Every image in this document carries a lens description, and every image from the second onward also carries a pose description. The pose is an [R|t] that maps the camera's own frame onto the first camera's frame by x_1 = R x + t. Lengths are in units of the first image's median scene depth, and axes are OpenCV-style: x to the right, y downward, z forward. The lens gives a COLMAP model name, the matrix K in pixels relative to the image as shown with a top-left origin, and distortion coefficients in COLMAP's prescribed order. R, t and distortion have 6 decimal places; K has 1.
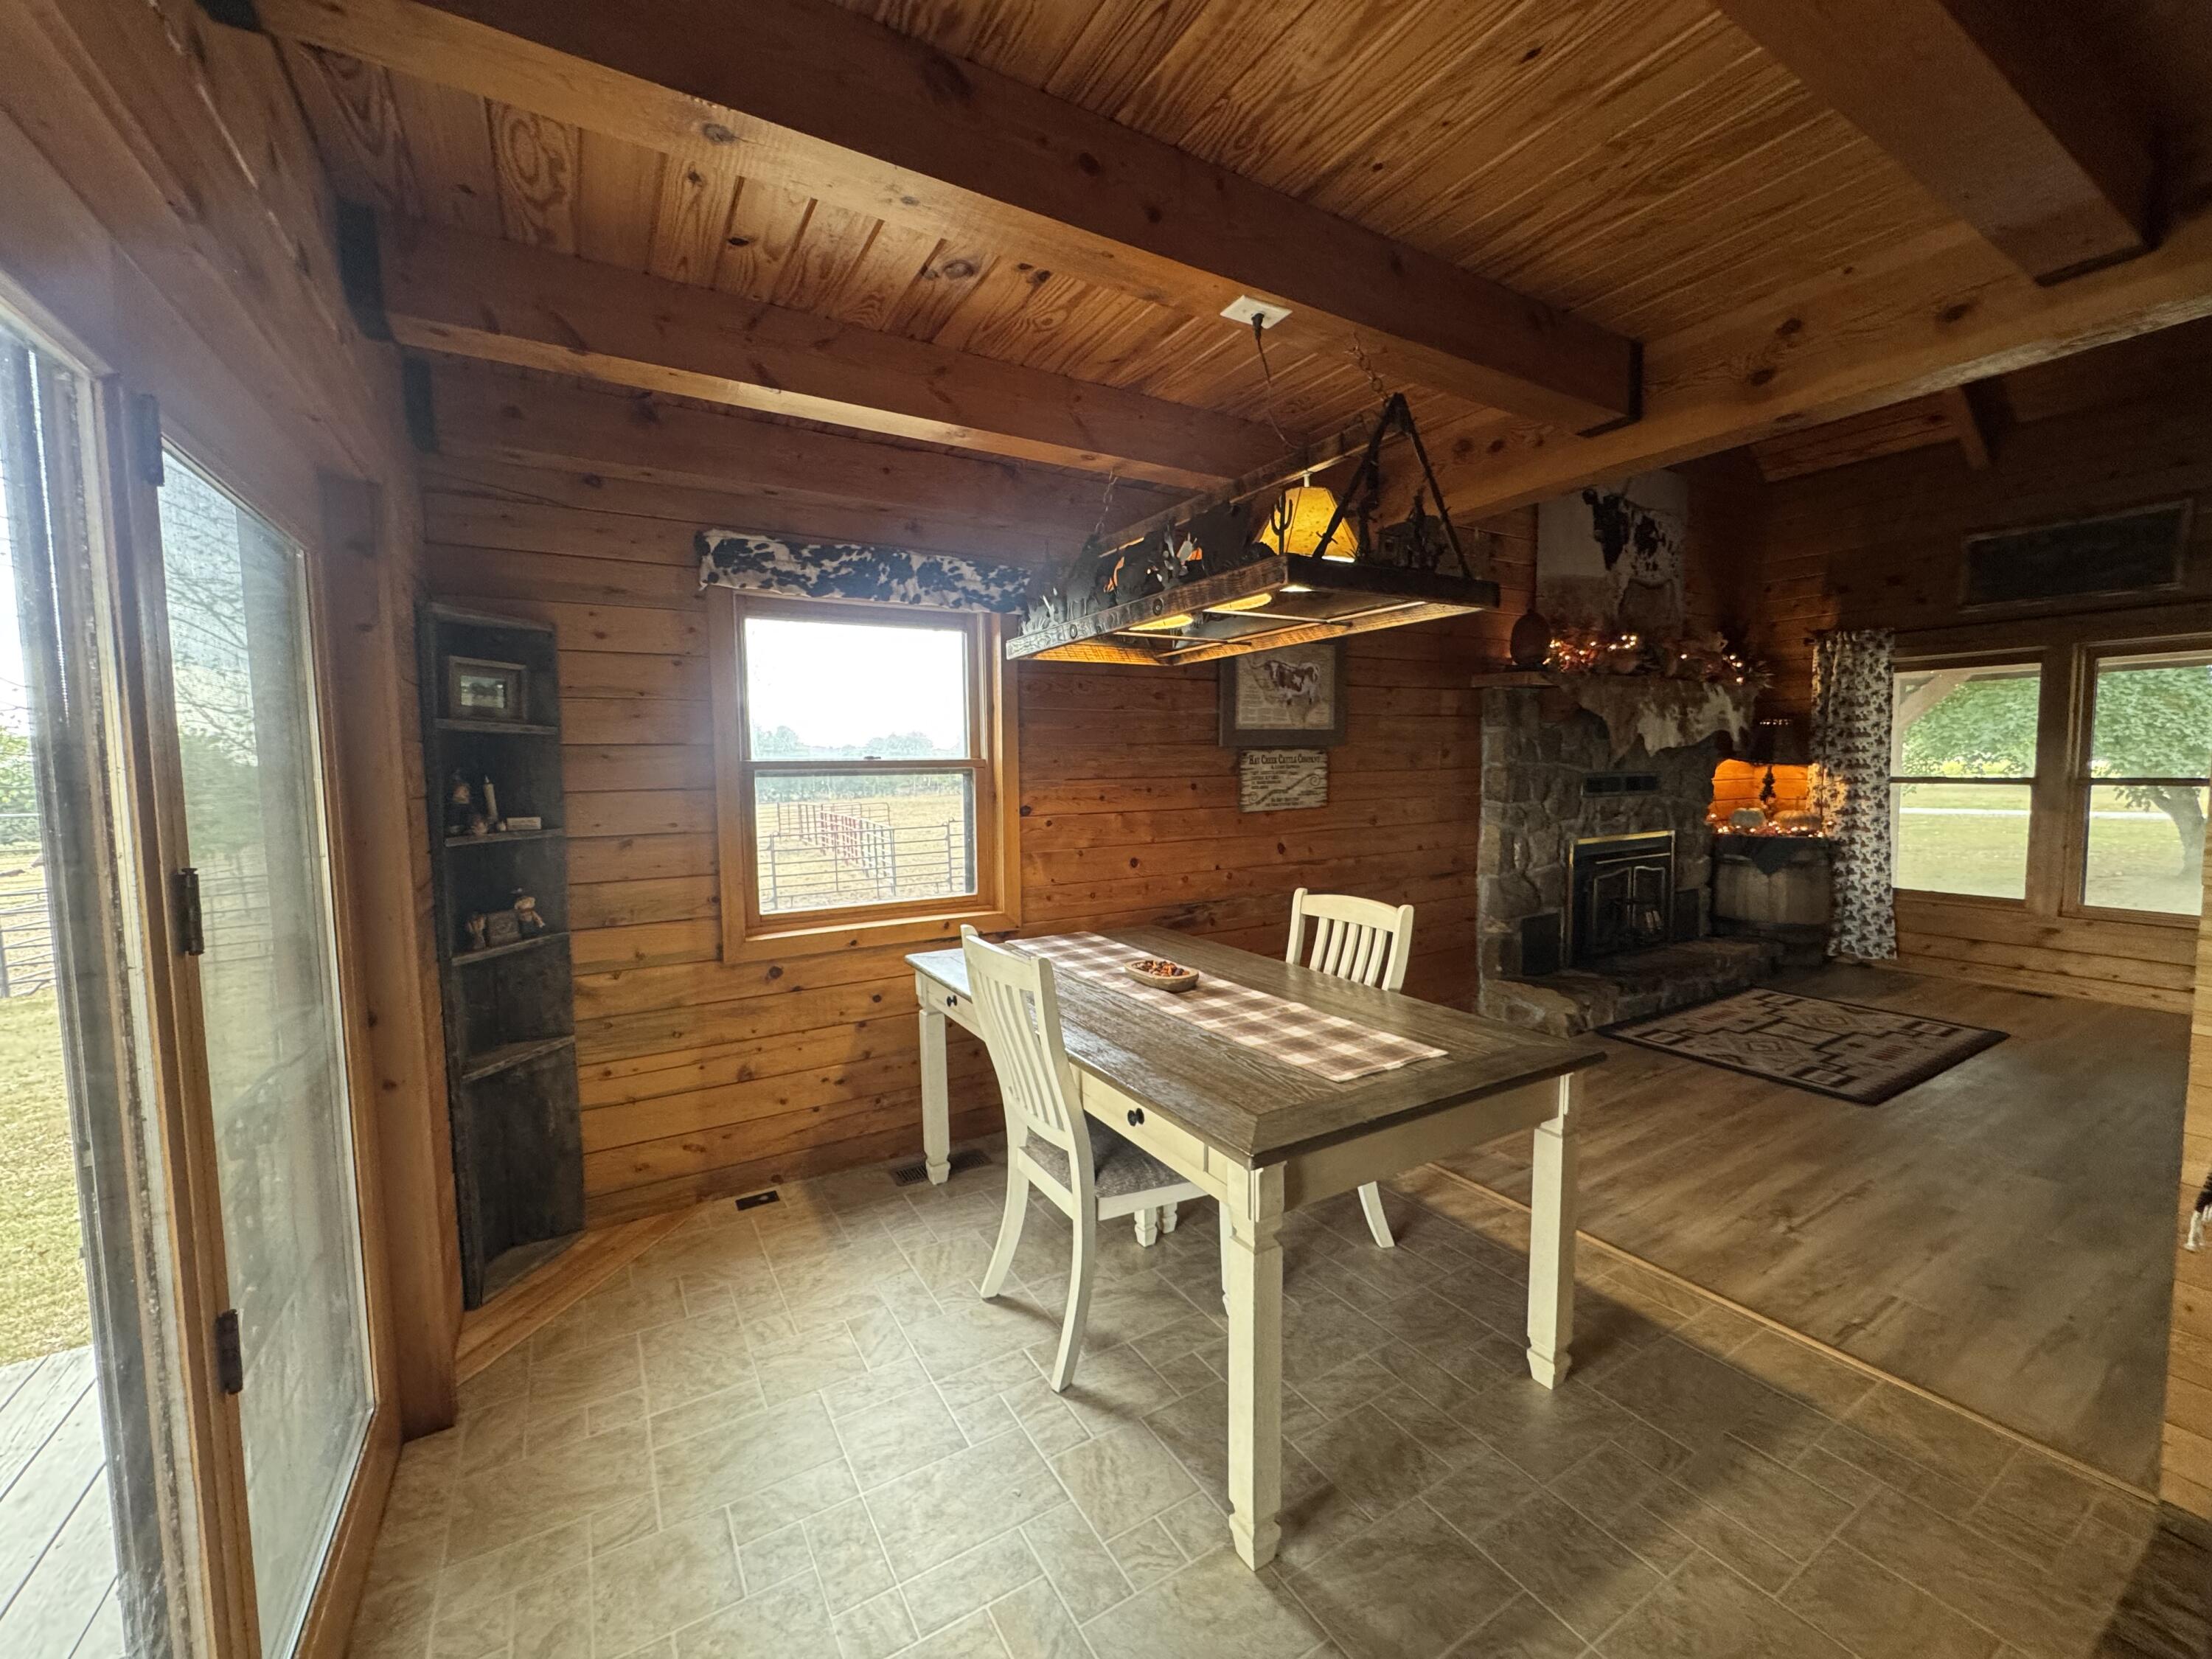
lens RADIAL K [[894.3, 0, 1114.6], [0, 894.3, 830.0], [0, 0, 1]] dist [0.001179, 0.000176]
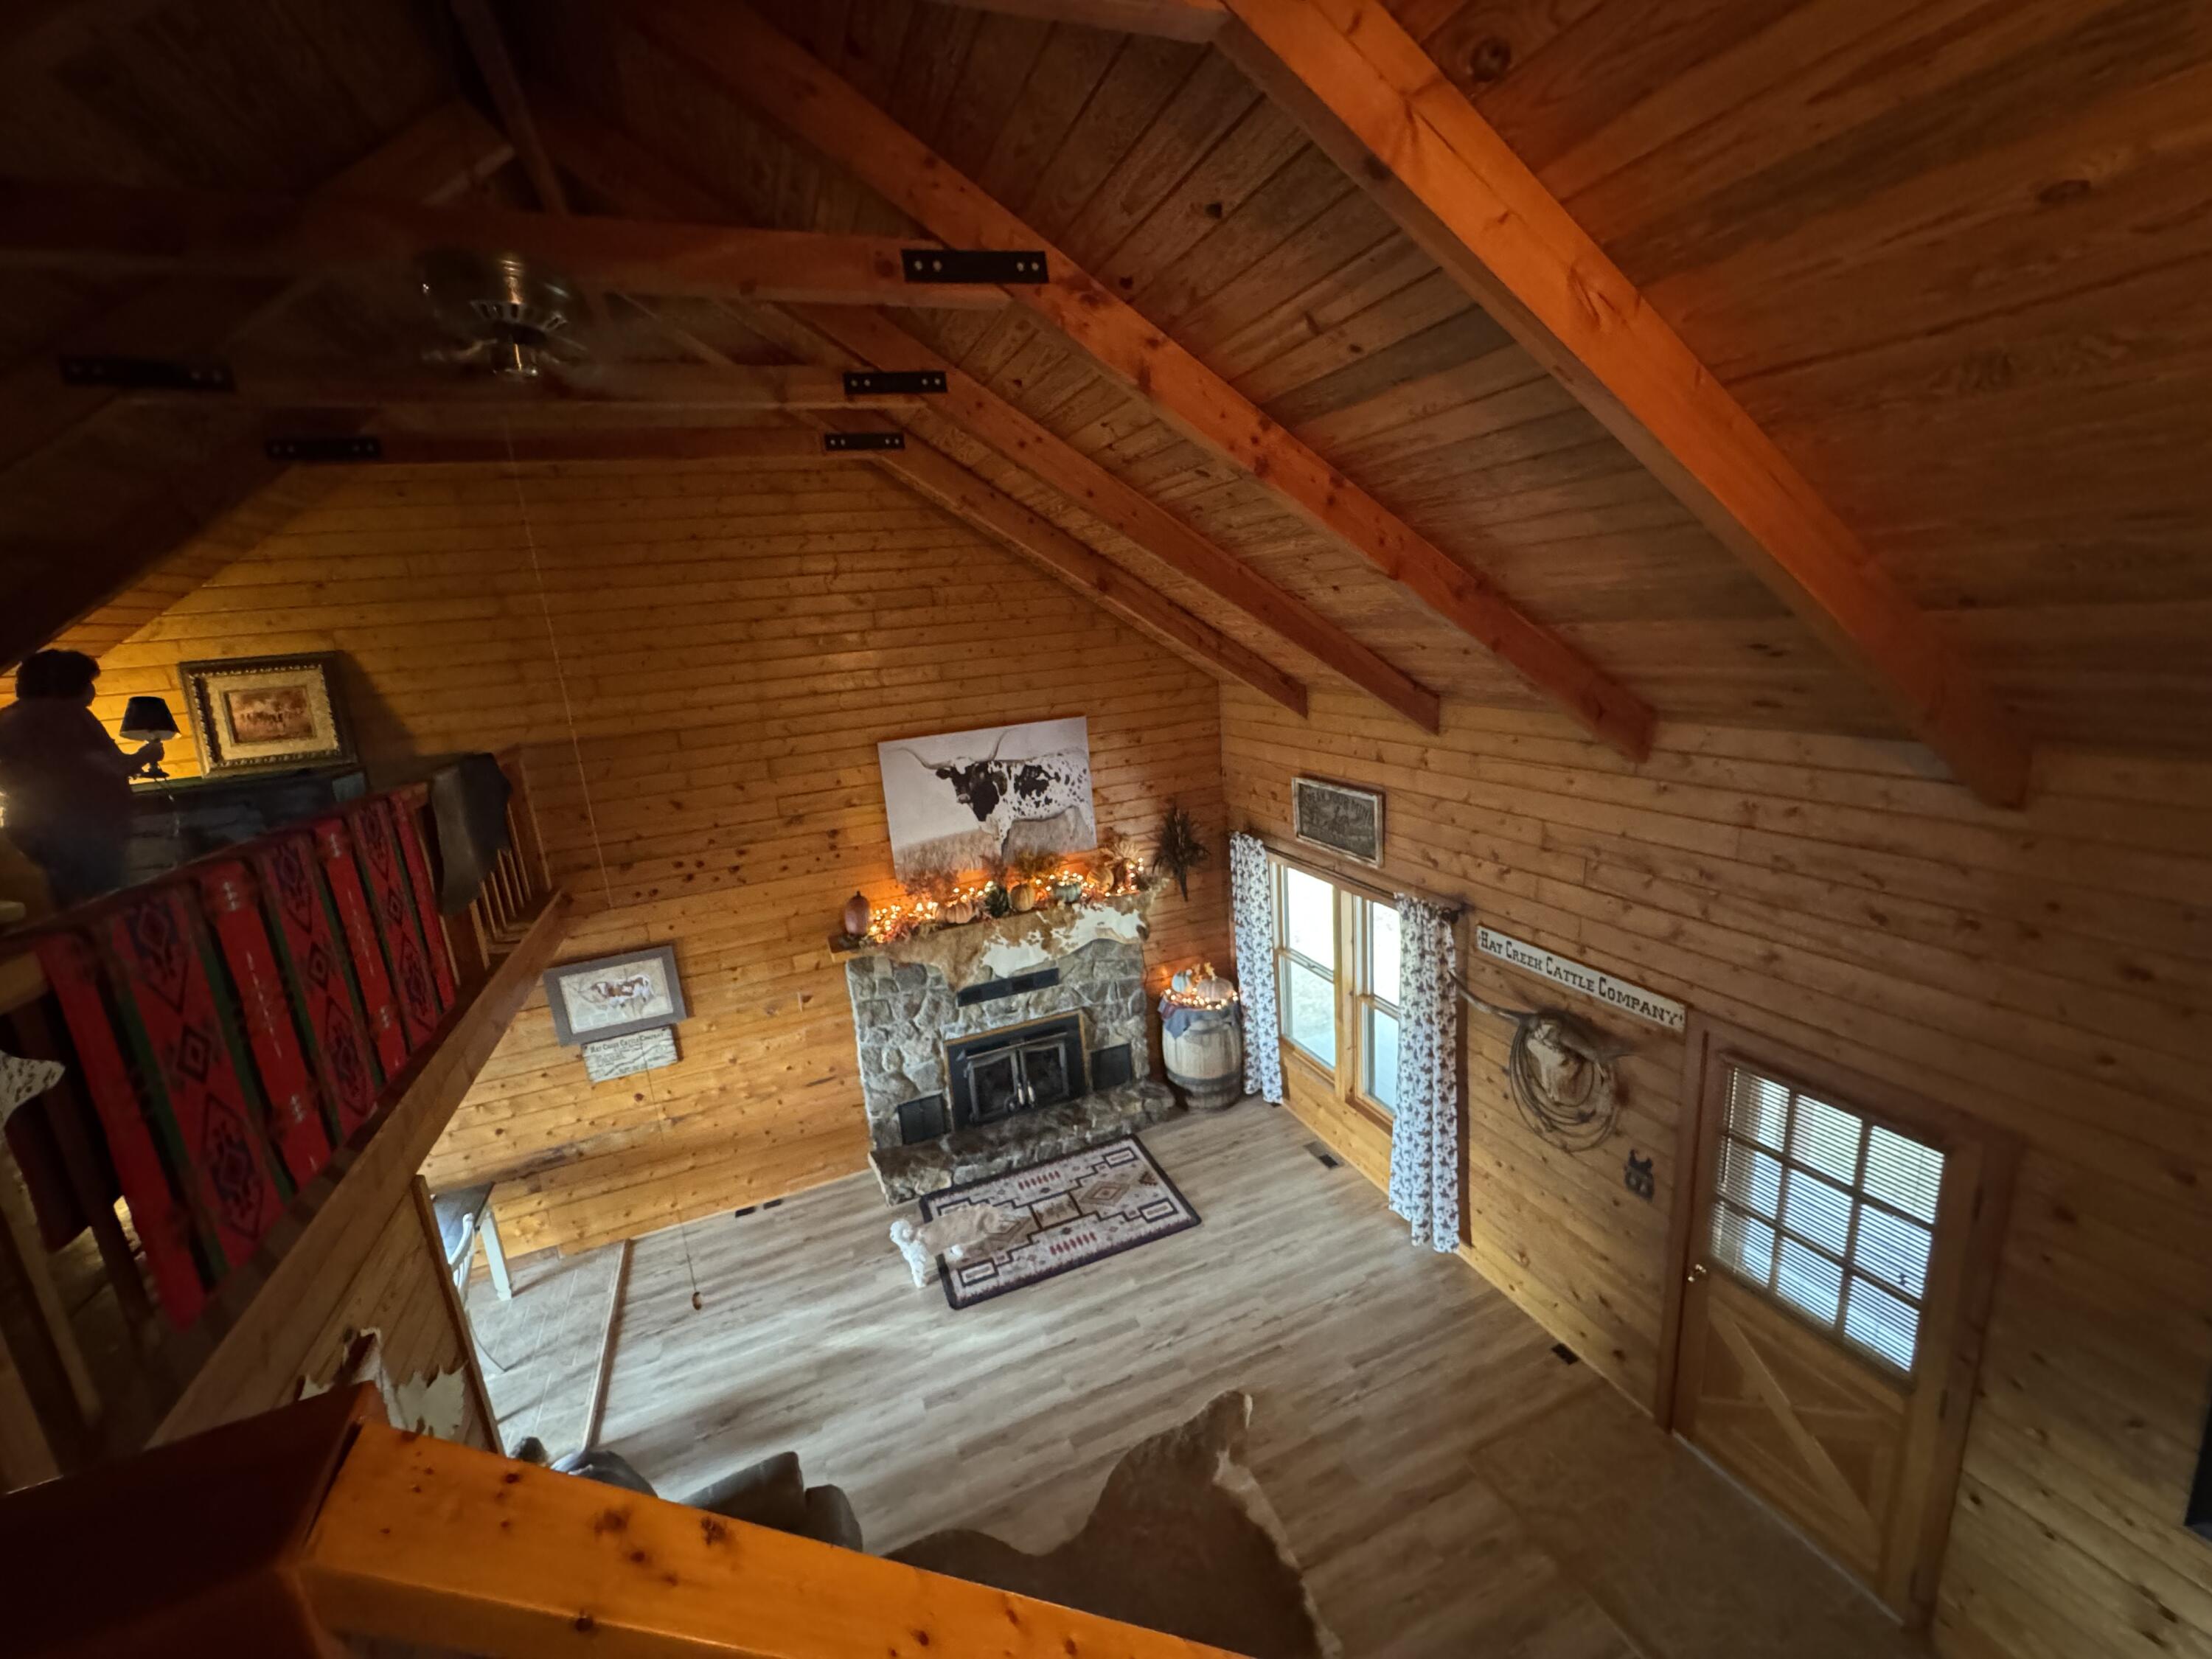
lens RADIAL K [[894.3, 0, 1088.5], [0, 894.3, 843.6], [0, 0, 1]] dist [0.001179, 0.000176]
pose [[0.985020, -0.022233, -0.171000, 1.060301], [0.051433, 0.984396, 0.168284, -0.538721], [0.164590, -0.174559, 0.970793, -0.196929]]
